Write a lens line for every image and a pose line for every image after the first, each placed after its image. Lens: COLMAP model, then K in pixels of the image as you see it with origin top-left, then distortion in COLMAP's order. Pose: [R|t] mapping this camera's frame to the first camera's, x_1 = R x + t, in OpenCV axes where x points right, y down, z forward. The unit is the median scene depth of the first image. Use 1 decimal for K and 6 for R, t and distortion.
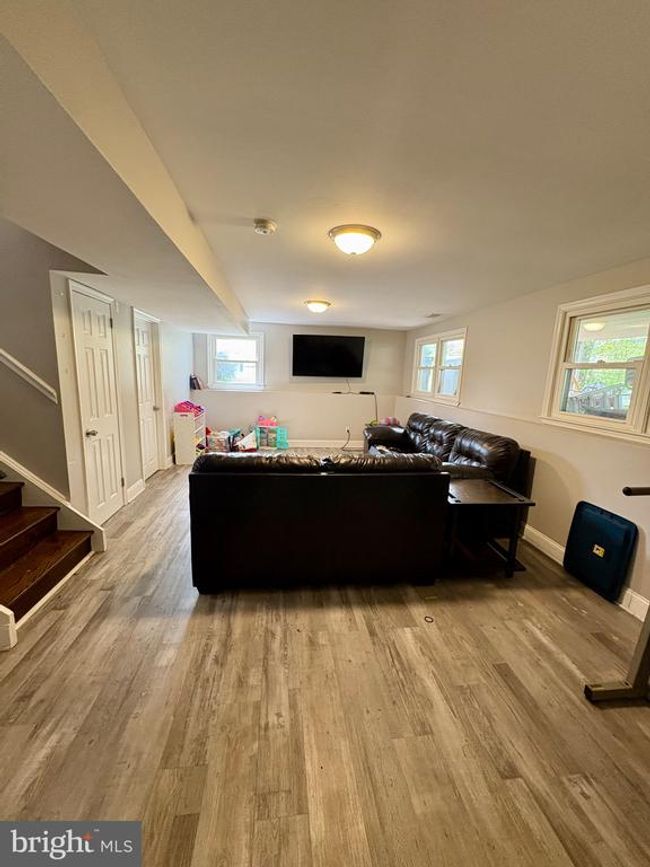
lens RADIAL K [[348.0, 0, 323.5], [0, 348.0, 434.9], [0, 0, 1]] dist [-0.001285, 0.000650]
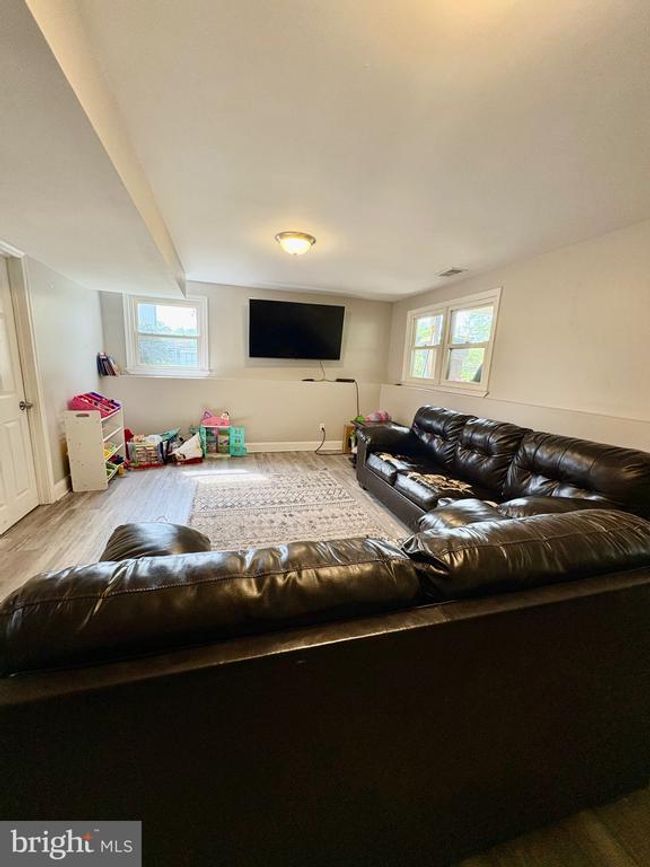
lens RADIAL K [[348.0, 0, 324.3], [0, 348.0, 434.5], [0, 0, 1]] dist [-0.001285, 0.000650]
pose [[0.987740, -0.026255, 0.153882, -0.052876], [0.021601, 0.999260, 0.031837, -0.026699], [-0.154604, -0.028123, 0.987576, 0.253649]]
